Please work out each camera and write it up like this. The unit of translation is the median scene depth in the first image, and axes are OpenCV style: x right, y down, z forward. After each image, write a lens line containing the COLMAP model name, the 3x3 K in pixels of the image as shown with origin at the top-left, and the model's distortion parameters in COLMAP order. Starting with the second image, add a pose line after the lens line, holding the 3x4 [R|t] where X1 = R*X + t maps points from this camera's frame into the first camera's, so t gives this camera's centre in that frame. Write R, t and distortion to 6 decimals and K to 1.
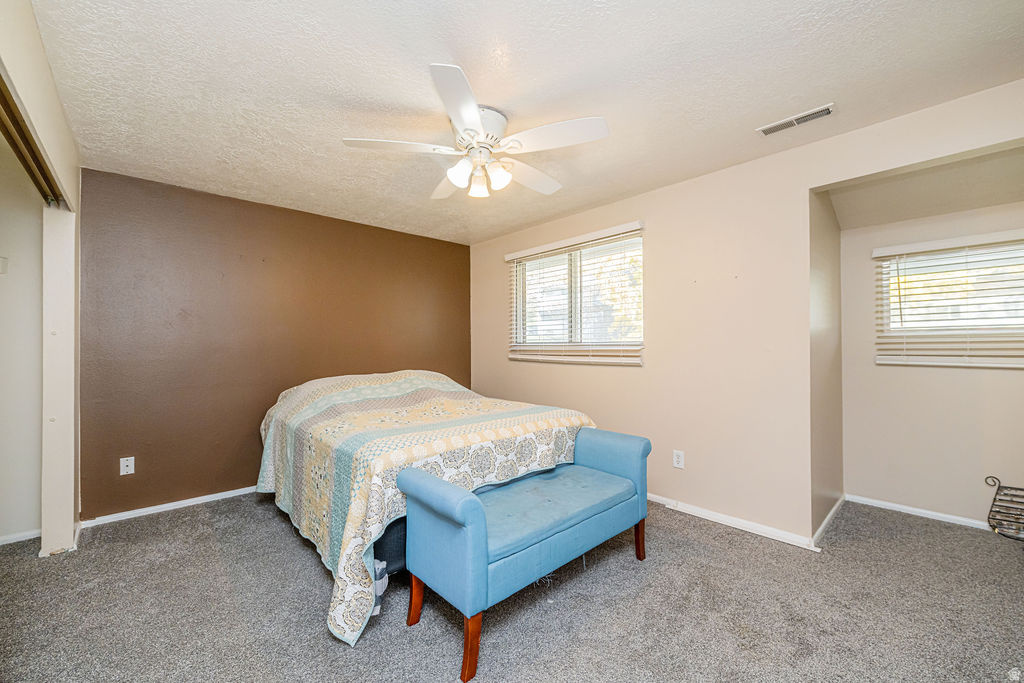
lens RADIAL K [[407.9, 0, 505.4], [0, 407.9, 341.9], [0, 0, 1]] dist [-0.000148, -0.000613]
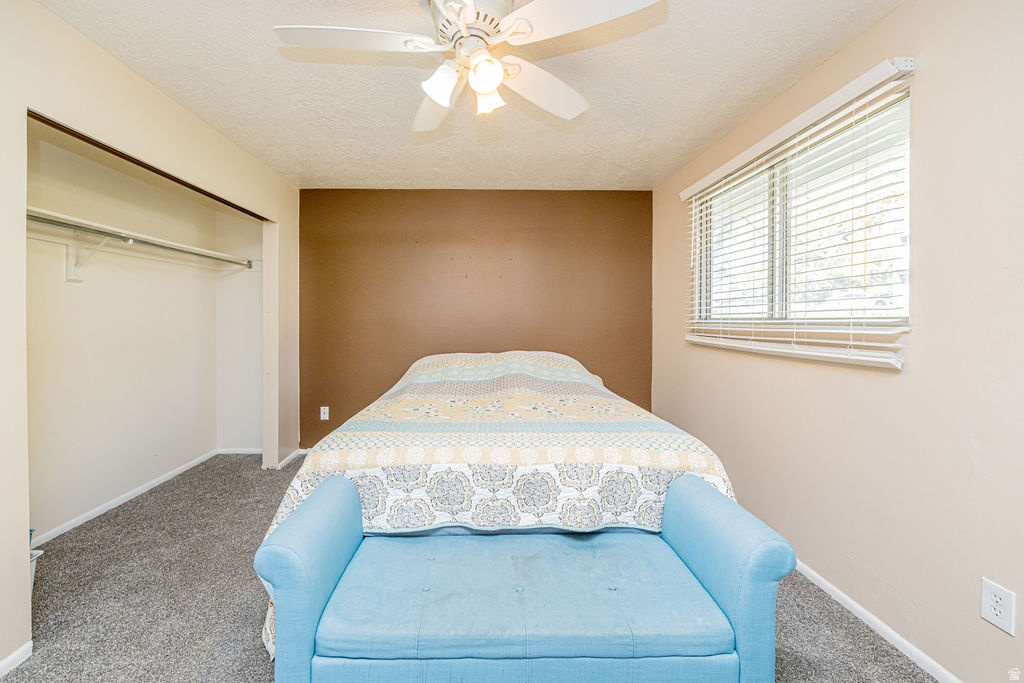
lens RADIAL K [[407.9, 0, 498.7], [0, 407.9, 326.1], [0, 0, 1]] dist [-0.000148, -0.000613]
pose [[0.747575, 0.014212, -0.664025, 0.404126], [0.002319, 0.999709, 0.024008, -0.004740], [0.664173, -0.019488, 0.747325, 0.468143]]
